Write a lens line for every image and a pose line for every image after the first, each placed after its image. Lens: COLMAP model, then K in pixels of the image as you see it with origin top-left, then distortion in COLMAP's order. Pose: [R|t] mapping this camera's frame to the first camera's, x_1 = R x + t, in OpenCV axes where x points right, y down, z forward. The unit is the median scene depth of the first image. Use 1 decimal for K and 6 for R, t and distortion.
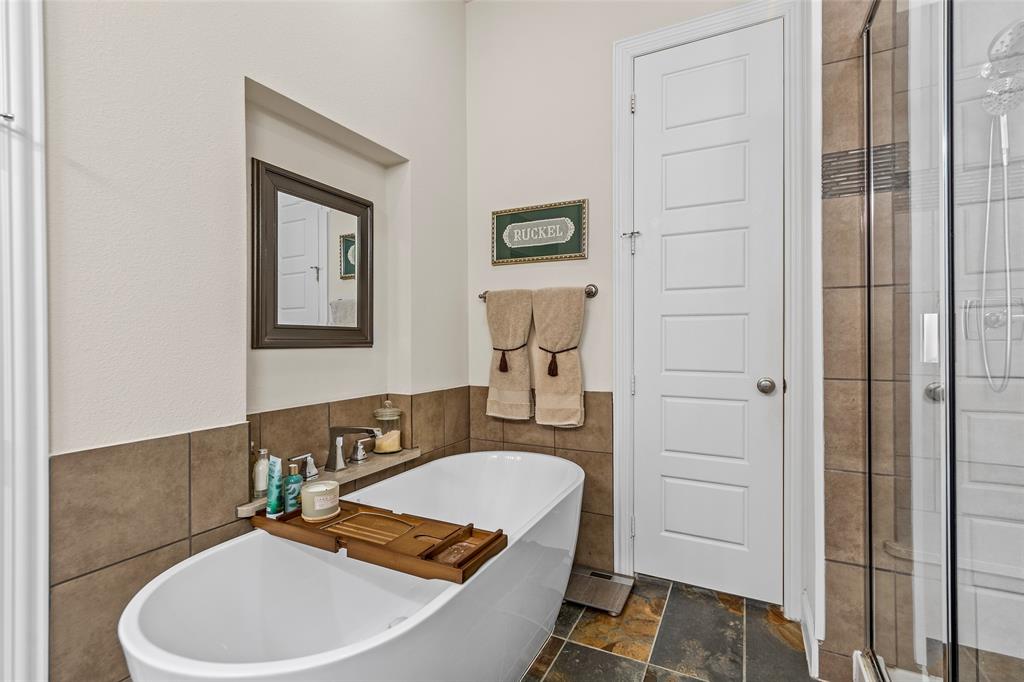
lens RADIAL K [[459.9, 0, 513.3], [0, 459.9, 336.7], [0, 0, 1]] dist [0.012335, -0.000377]
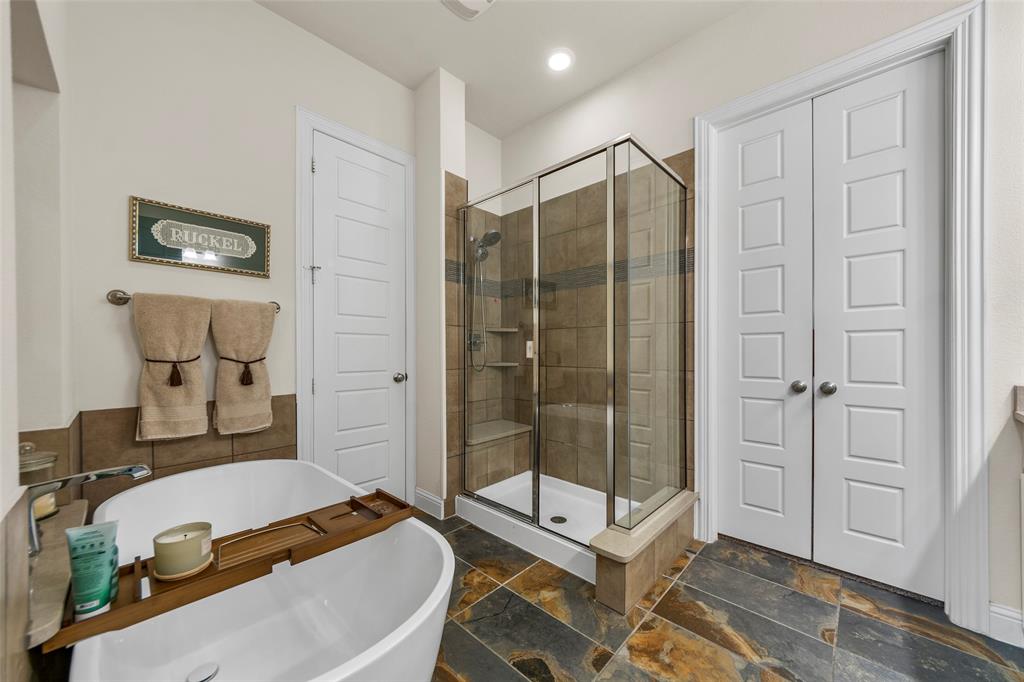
lens RADIAL K [[366.9, 0, 513.5], [0, 366.9, 351.0], [0, 0, 1]] dist [-0.000668, -0.000835]
pose [[0.288331, 0.001974, 0.957529, -0.533972], [-0.003855, 0.999992, -0.000901, 0.006217], [-0.957523, -0.003431, 0.288337, 0.172174]]
